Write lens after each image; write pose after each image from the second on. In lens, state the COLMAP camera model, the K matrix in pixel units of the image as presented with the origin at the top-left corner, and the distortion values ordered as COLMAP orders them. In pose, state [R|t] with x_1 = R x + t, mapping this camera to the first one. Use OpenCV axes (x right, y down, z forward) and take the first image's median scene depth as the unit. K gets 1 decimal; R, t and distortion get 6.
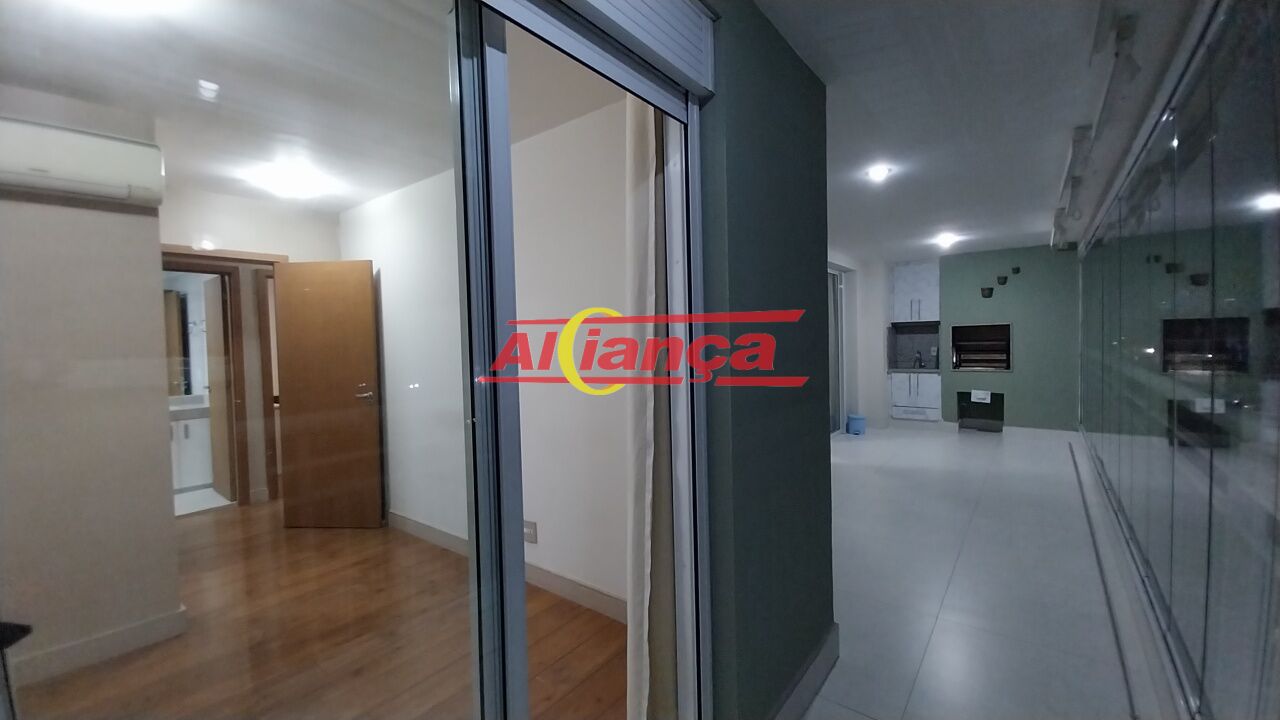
lens RADIAL K [[505.0, 0, 643.1], [0, 505.0, 353.8], [0, 0, 1]] dist [0.018858, -0.014073]
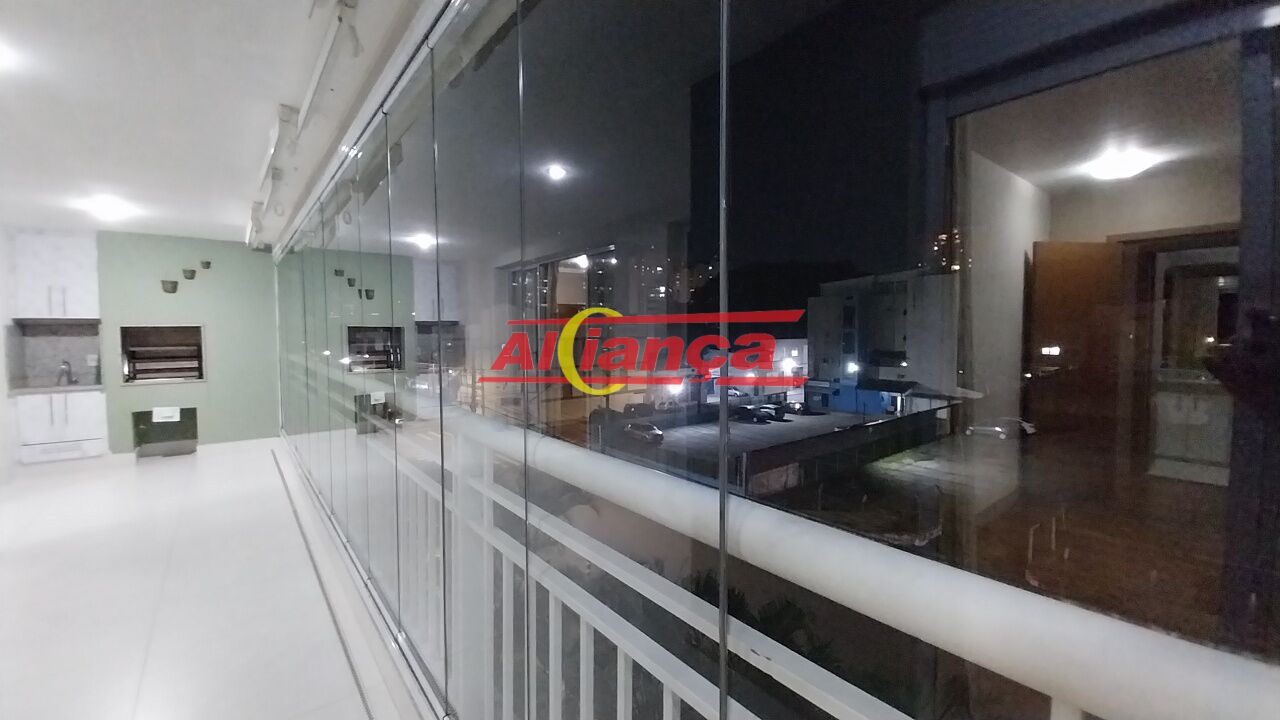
lens RADIAL K [[505.0, 0, 643.1], [0, 505.0, 353.8], [0, 0, 1]] dist [0.018858, -0.014073]
pose [[0.221794, -0.019790, 0.974893, 0.045460], [0.028319, 0.999503, 0.013847, -0.002328], [-0.974682, 0.024537, 0.222244, 0.075998]]
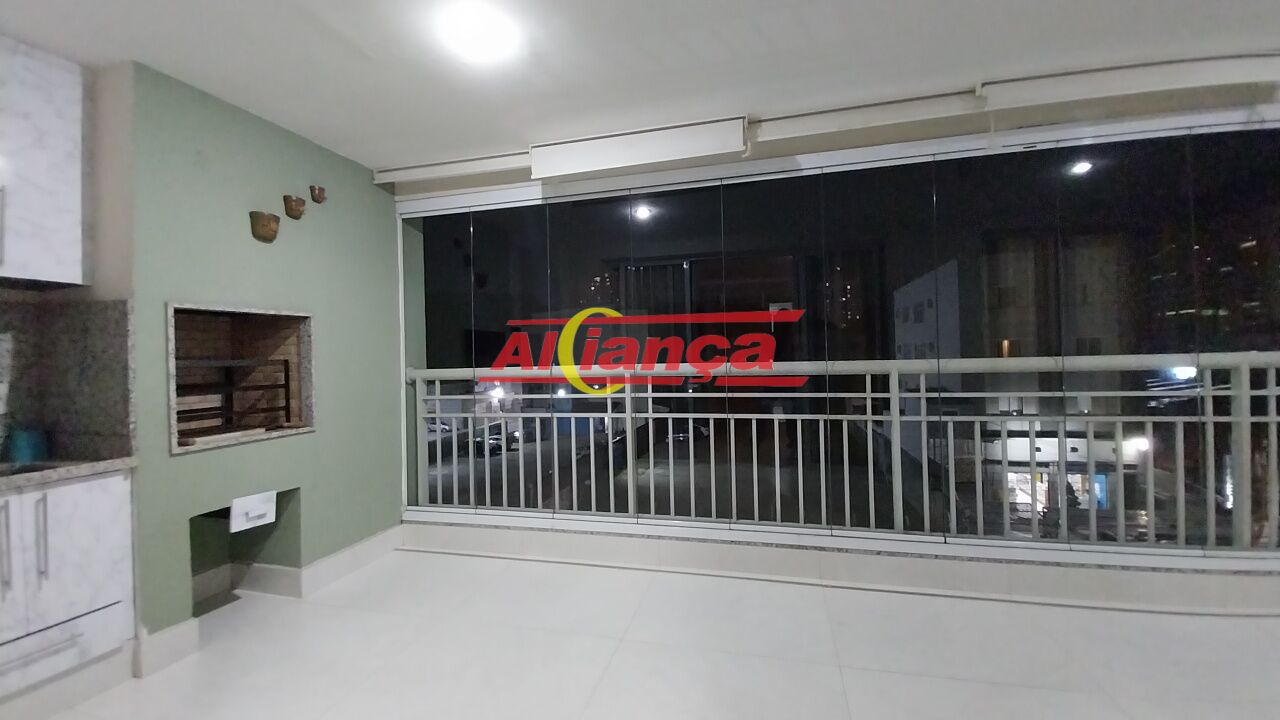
lens RADIAL K [[505.0, 0, 643.1], [0, 505.0, 353.8], [0, 0, 1]] dist [0.018858, -0.014073]
pose [[-0.399364, 0.041369, 0.915859, 0.222881], [0.063585, 0.997826, -0.017345, -0.002888], [-0.914585, 0.051308, -0.401126, 0.897630]]
